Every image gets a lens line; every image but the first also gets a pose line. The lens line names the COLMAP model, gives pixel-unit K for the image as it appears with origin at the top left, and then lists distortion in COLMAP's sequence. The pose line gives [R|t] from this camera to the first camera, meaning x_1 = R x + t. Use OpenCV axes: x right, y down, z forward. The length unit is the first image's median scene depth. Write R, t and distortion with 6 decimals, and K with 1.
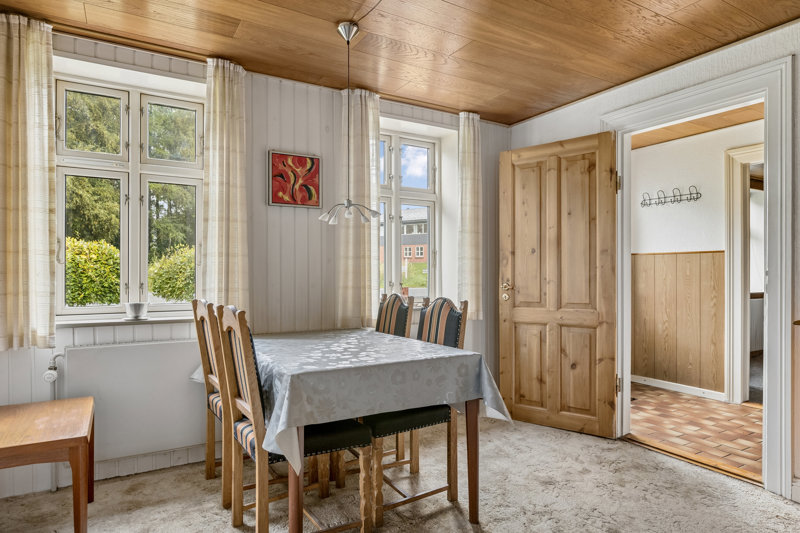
lens RADIAL K [[471.0, 0, 400.0], [0, 471.0, 266.5], [0, 0, 1]] dist [-0.004231, 0.000956]
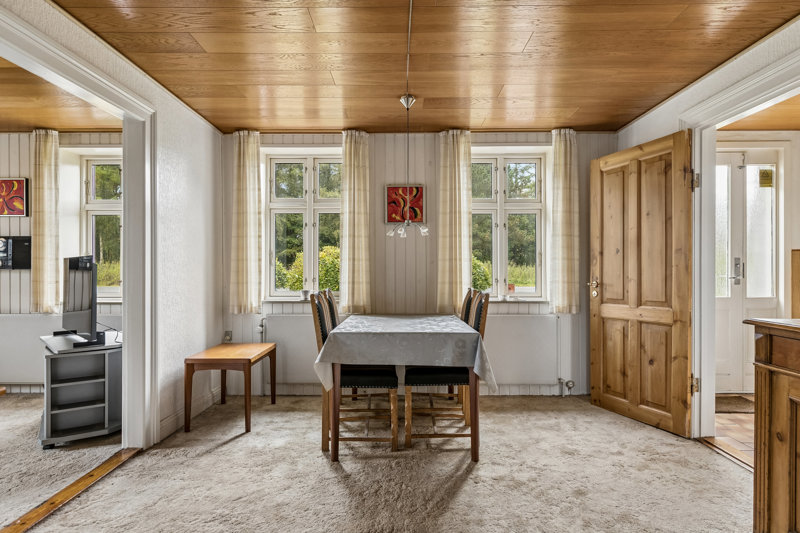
lens RADIAL K [[430.1, 0, 400.0], [0, 430.1, 266.5], [0, 0, 1]] dist [-0.000118, 0.000530]
pose [[0.863388, -0.005721, -0.504507, 0.383462], [0.006290, 0.999980, -0.000574, -0.000655], [0.504501, -0.002678, 0.863407, -0.094582]]
